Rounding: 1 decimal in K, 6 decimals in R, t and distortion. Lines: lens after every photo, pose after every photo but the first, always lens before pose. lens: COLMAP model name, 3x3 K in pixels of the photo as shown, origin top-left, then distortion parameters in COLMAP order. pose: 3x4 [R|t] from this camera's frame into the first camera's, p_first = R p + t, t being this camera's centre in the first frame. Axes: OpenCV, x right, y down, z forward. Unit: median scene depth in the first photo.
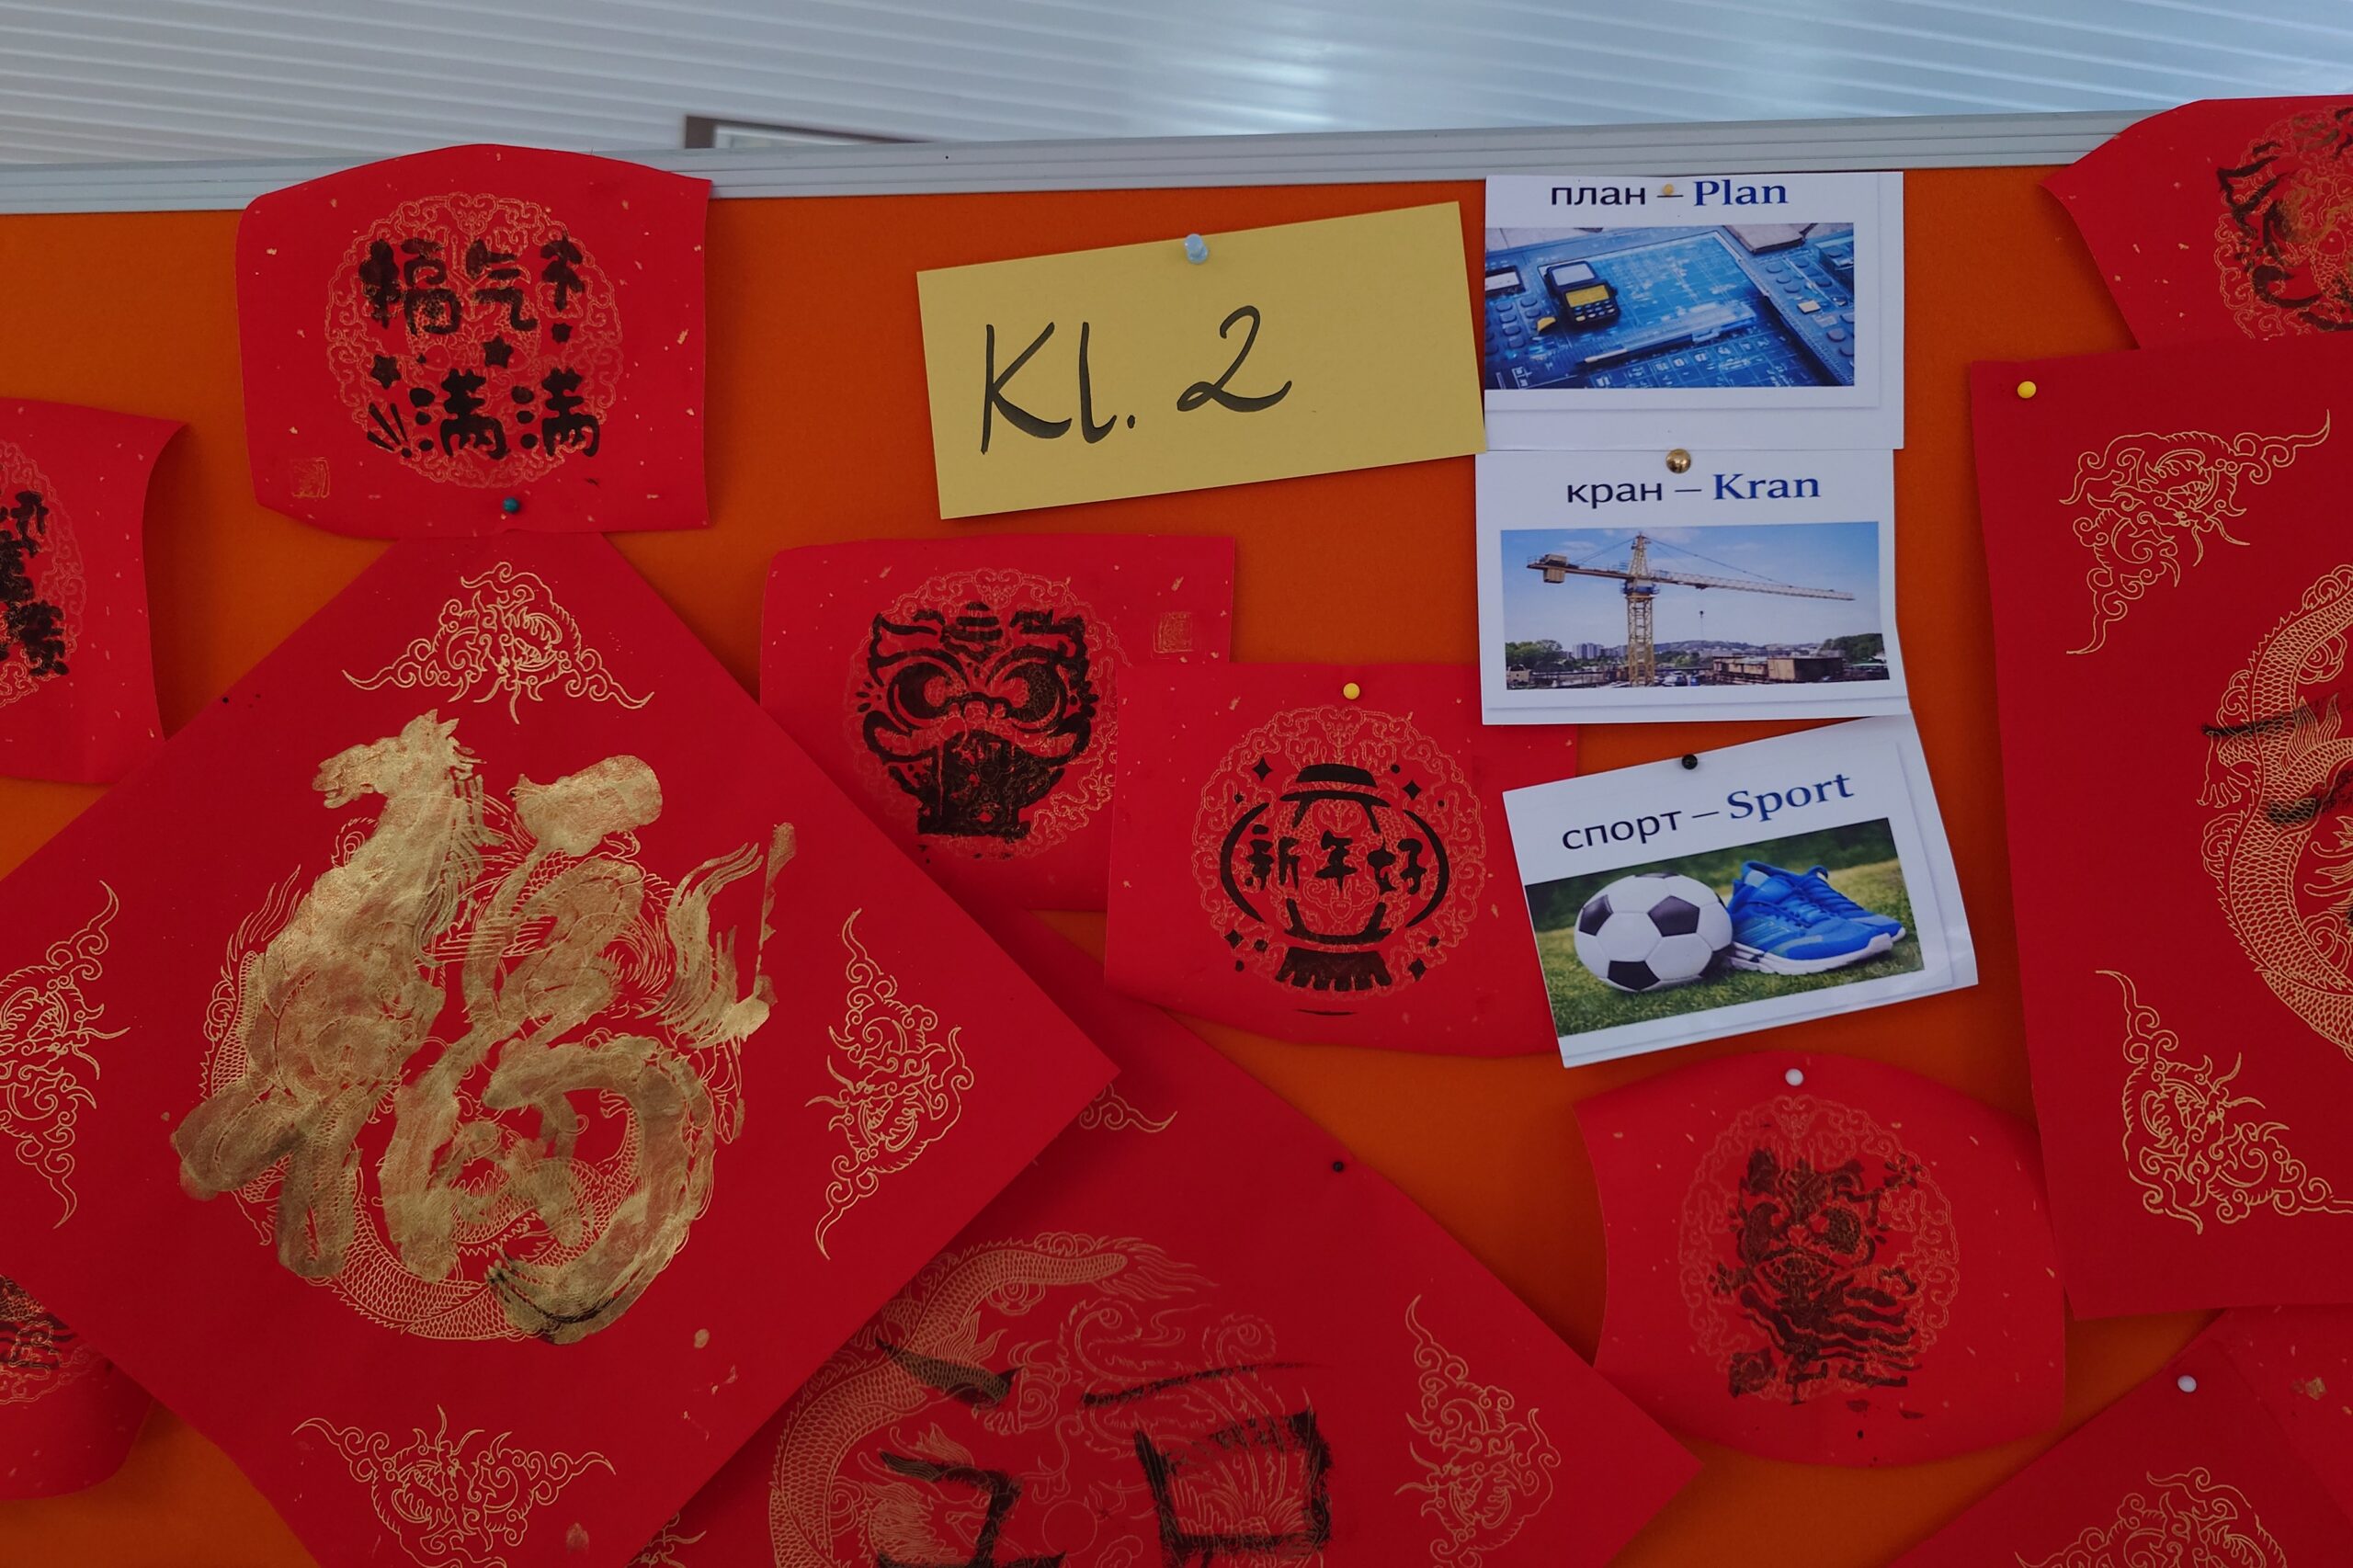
lens RADIAL K [[1665.0, 0, 1179.0], [0, 1665.0, 779.0], [0, 0, 1]] dist [0.003557, 0.000211]
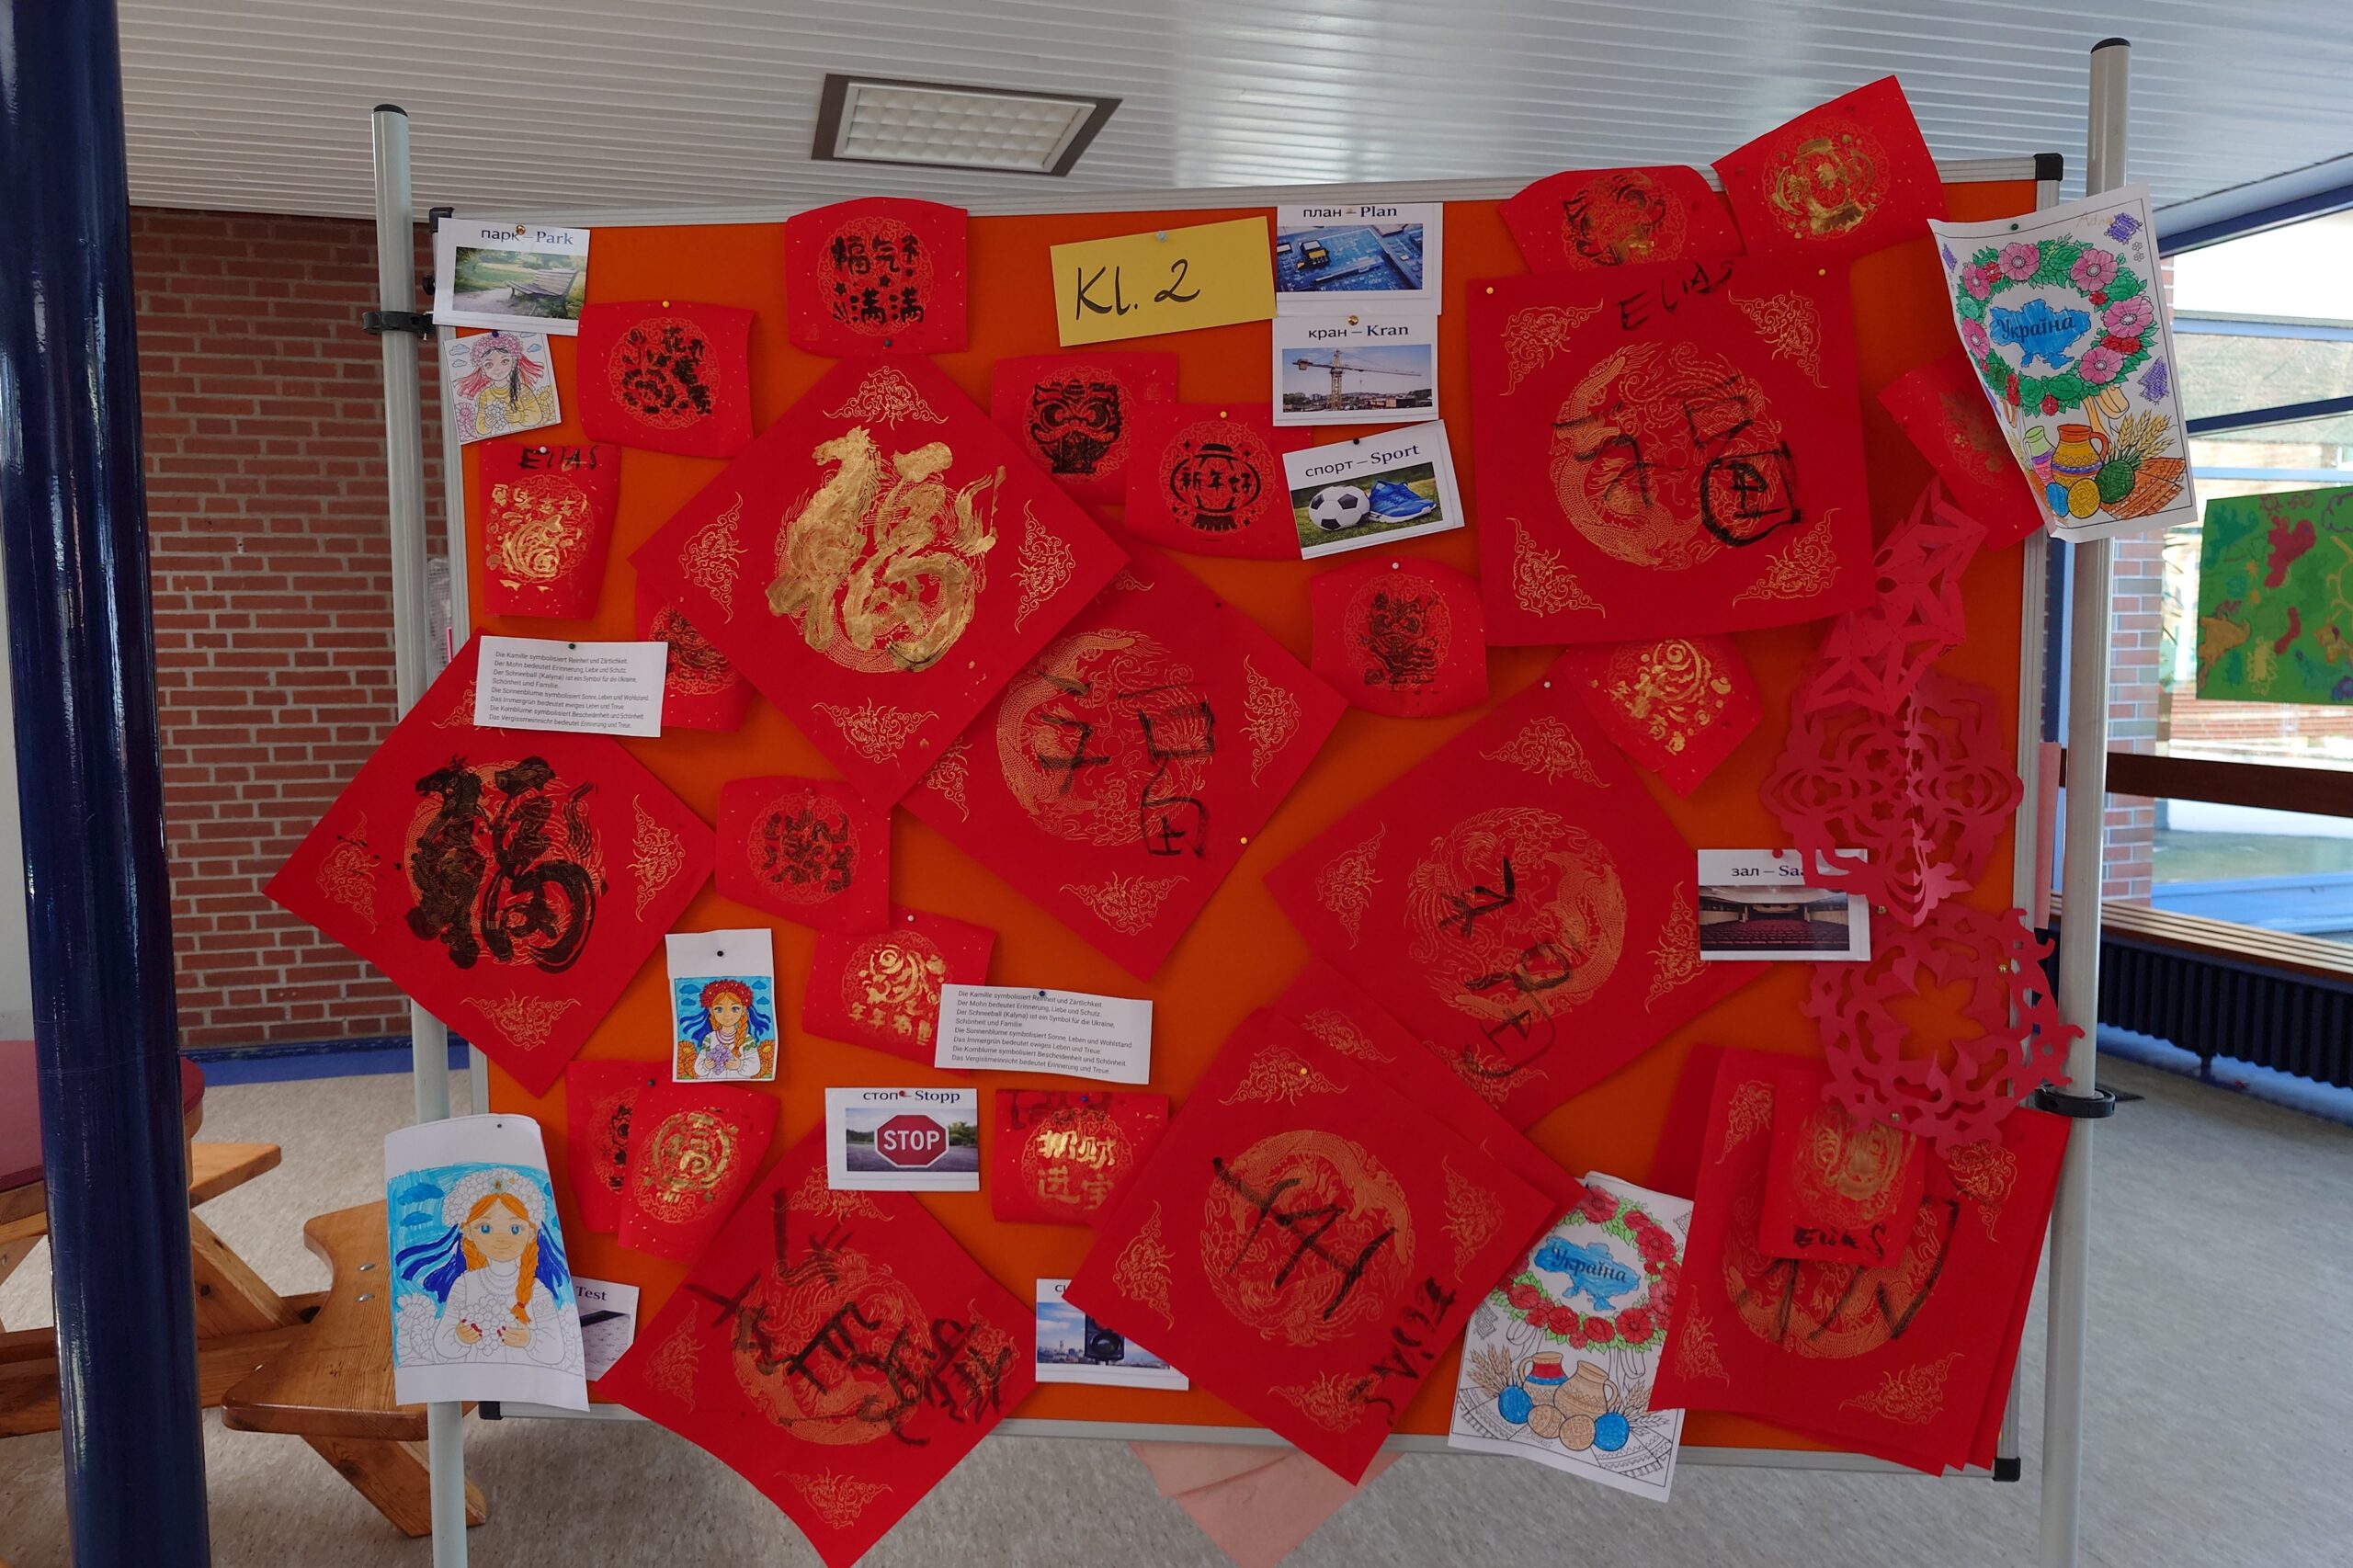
lens RADIAL K [[1665.0, 0, 1173.4], [0, 1665.0, 787.5], [0, 0, 1]] dist [0.003557, 0.000211]
pose [[0.999172, 0.002518, -0.040602, 0.132760], [0.000115, 0.997904, 0.064714, 0.349782], [0.040680, -0.064666, 0.997077, -1.563312]]
